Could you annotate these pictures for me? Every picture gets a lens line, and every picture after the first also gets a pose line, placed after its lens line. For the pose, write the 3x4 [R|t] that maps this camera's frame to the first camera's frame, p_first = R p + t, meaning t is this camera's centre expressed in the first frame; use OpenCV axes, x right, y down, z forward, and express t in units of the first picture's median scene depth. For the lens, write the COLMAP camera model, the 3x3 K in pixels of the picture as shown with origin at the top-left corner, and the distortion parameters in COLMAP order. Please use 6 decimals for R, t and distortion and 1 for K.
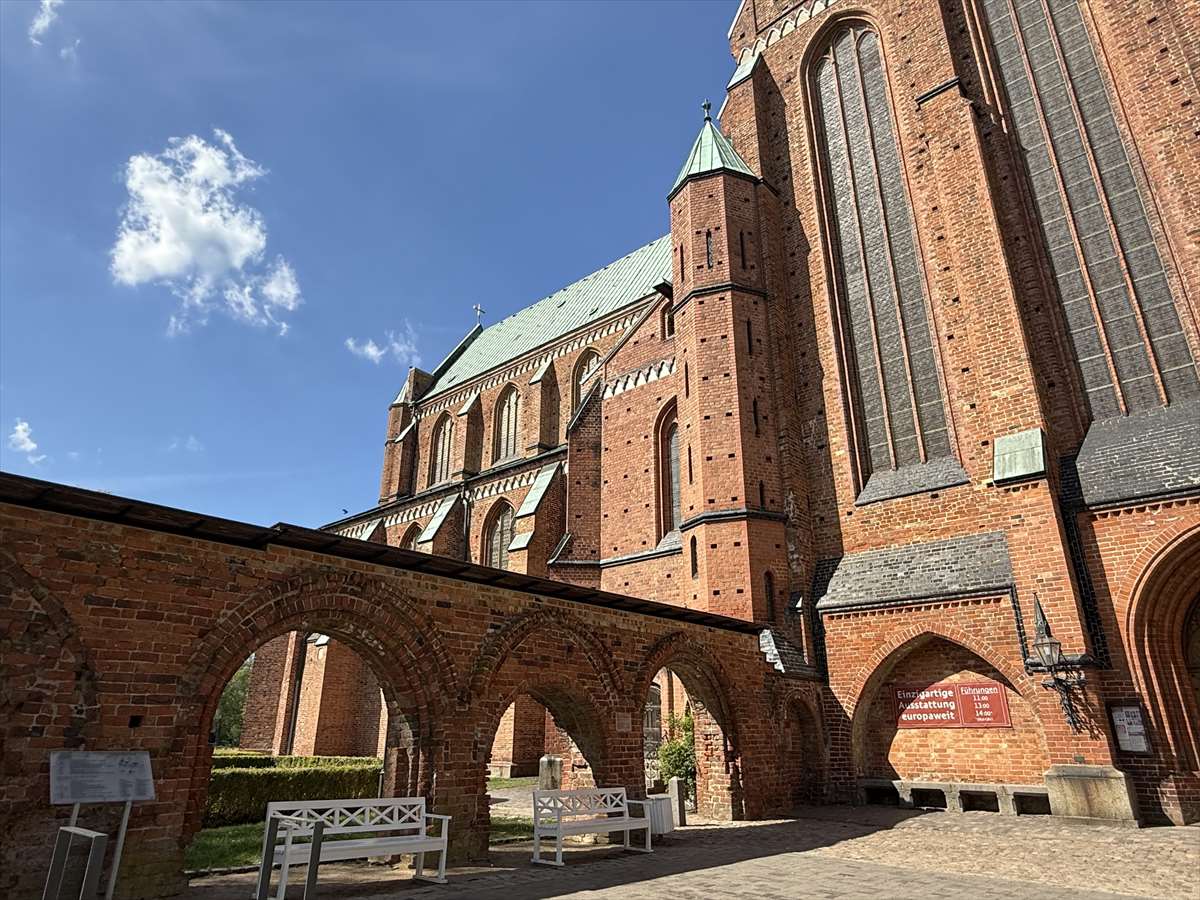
lens RADIAL K [[743.7, 0, 597.8], [0, 743.7, 454.3], [0, 0, 1]] dist [0.007571, -0.001165]
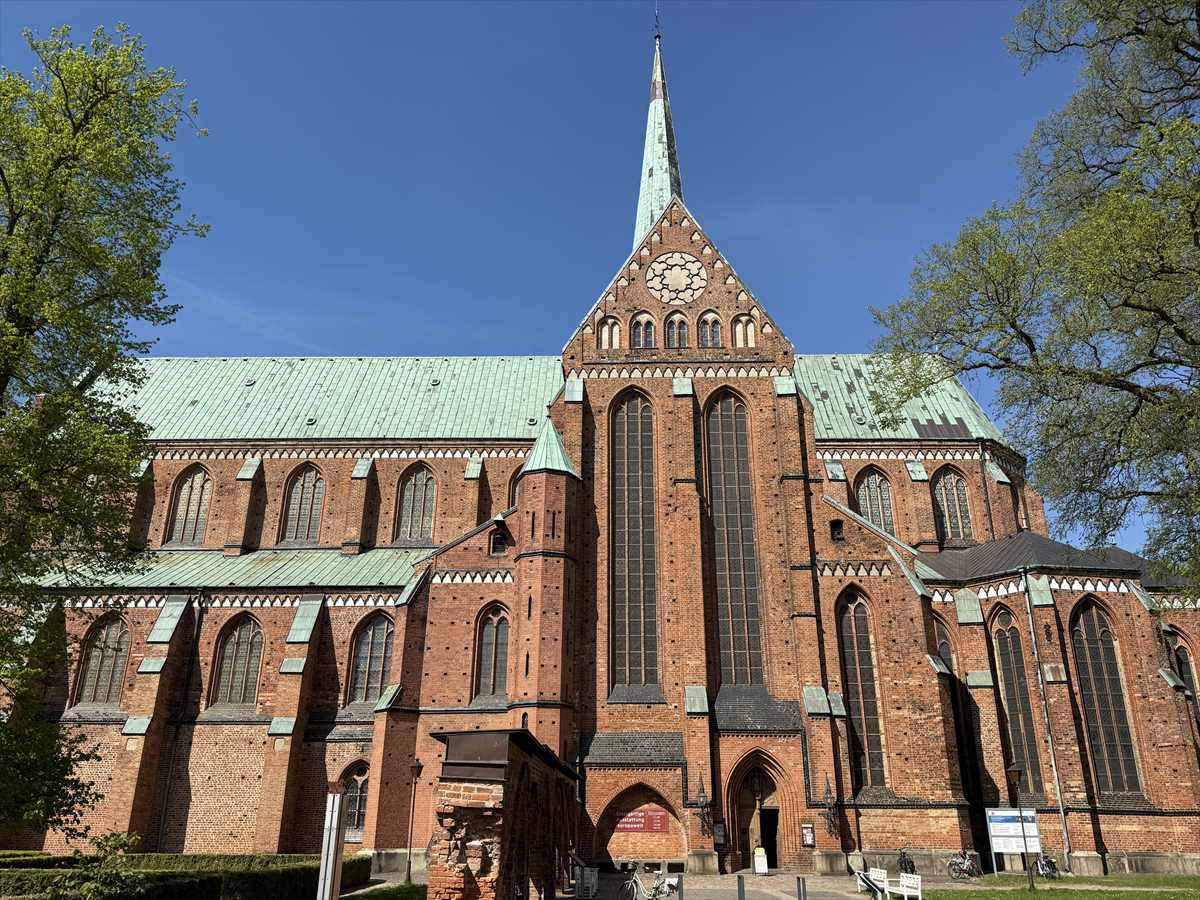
lens RADIAL K [[926.1, 0, 607.6], [0, 926.1, 448.9], [0, 0, 1]] dist [0.181907, -0.394553]
pose [[0.763153, 0.242414, 0.599027, -1.229699], [-0.234119, 0.967716, -0.093350, -0.335170], [-0.602317, -0.069004, 0.795269, -0.806450]]
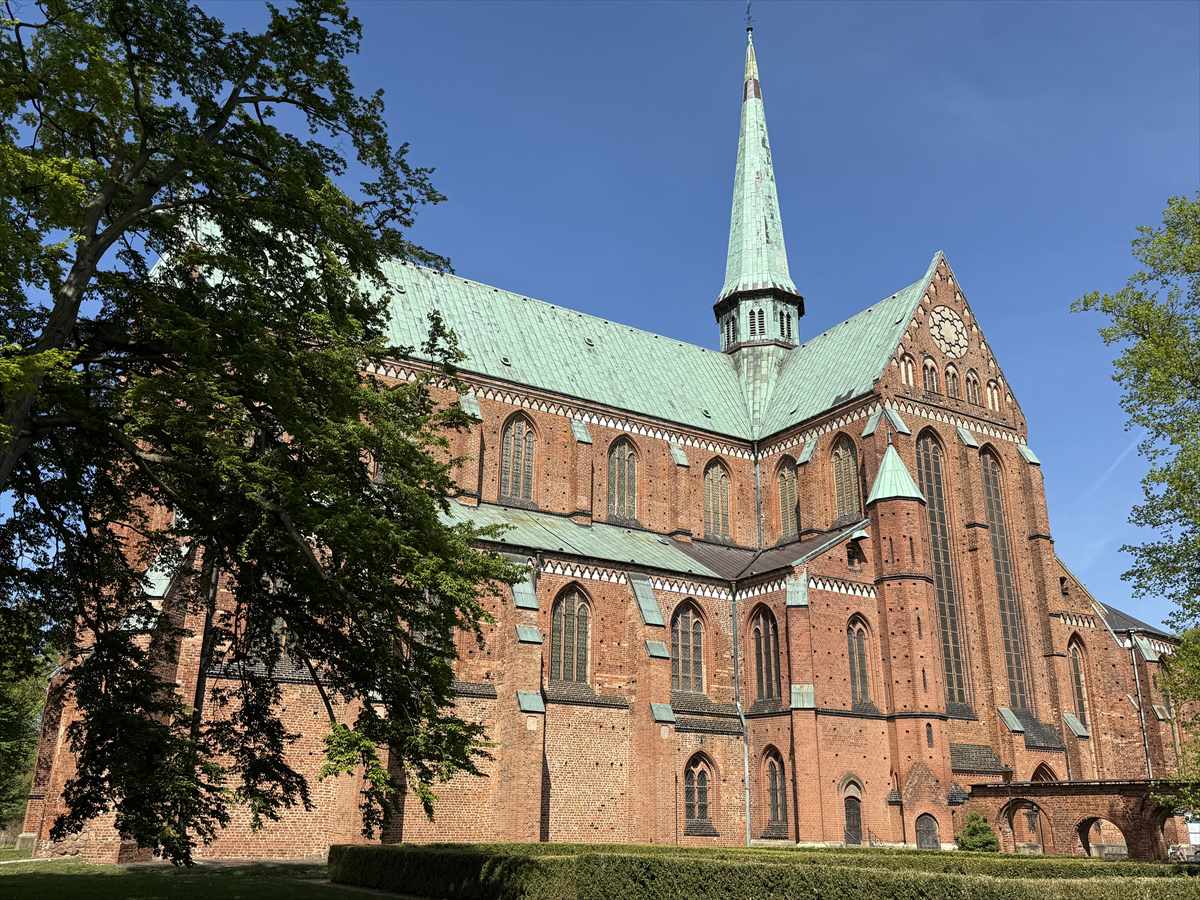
lens RADIAL K [[1059.1, 0, 600.0], [0, 1059.1, 450.0], [0, 0, 1]] dist [0.182915, -0.398870]
pose [[0.283791, 0.317017, 0.904966, -2.950043], [-0.356164, 0.911099, -0.207475, 0.365145], [-0.890286, -0.263437, 0.371472, 0.984646]]
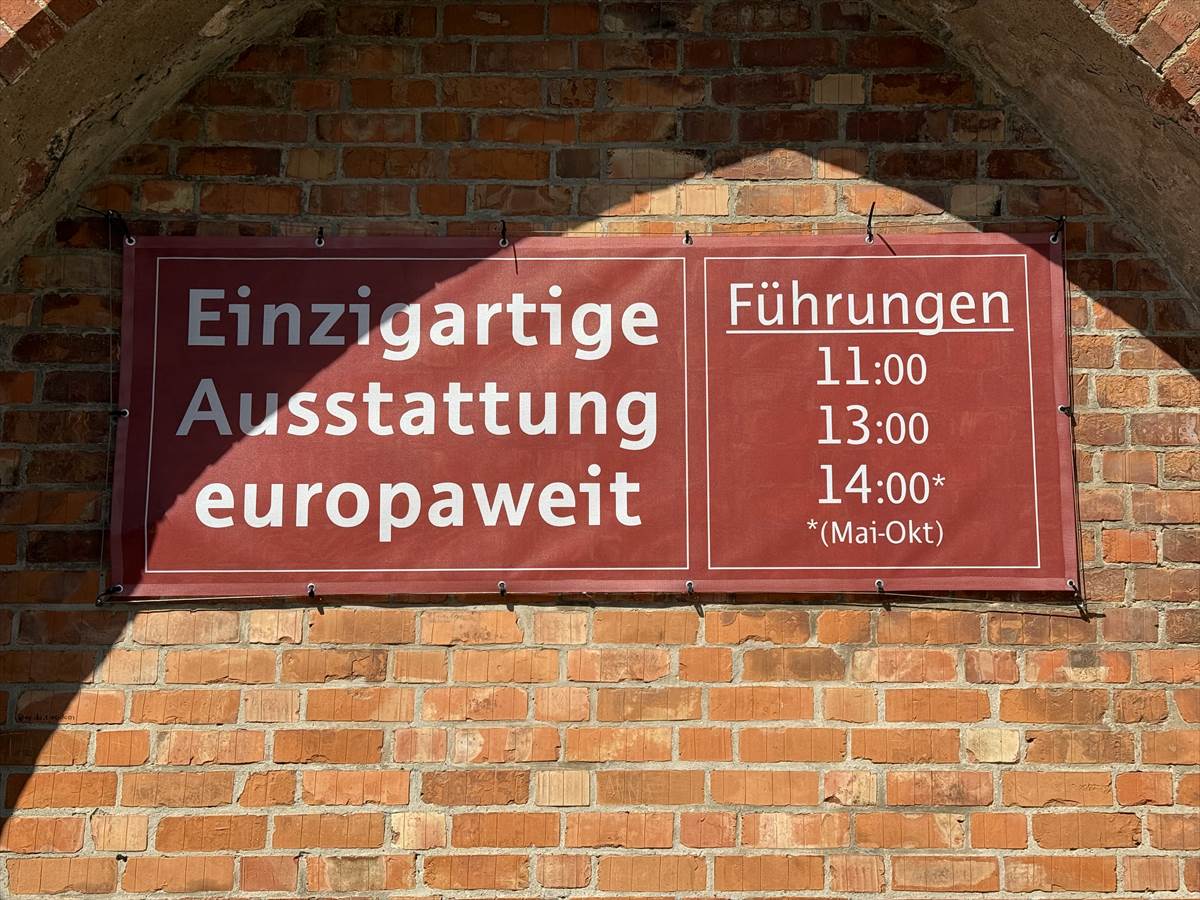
lens RADIAL K [[1716.3, 0, 600.0], [0, 1716.3, 450.0], [0, 0, 1]] dist [0.120991, -0.004919]
pose [[0.734879, 0.101760, 0.670521, 0.262906], [-0.239895, 0.963764, 0.116657, 0.282039], [-0.634353, -0.246583, 0.732661, 0.728650]]
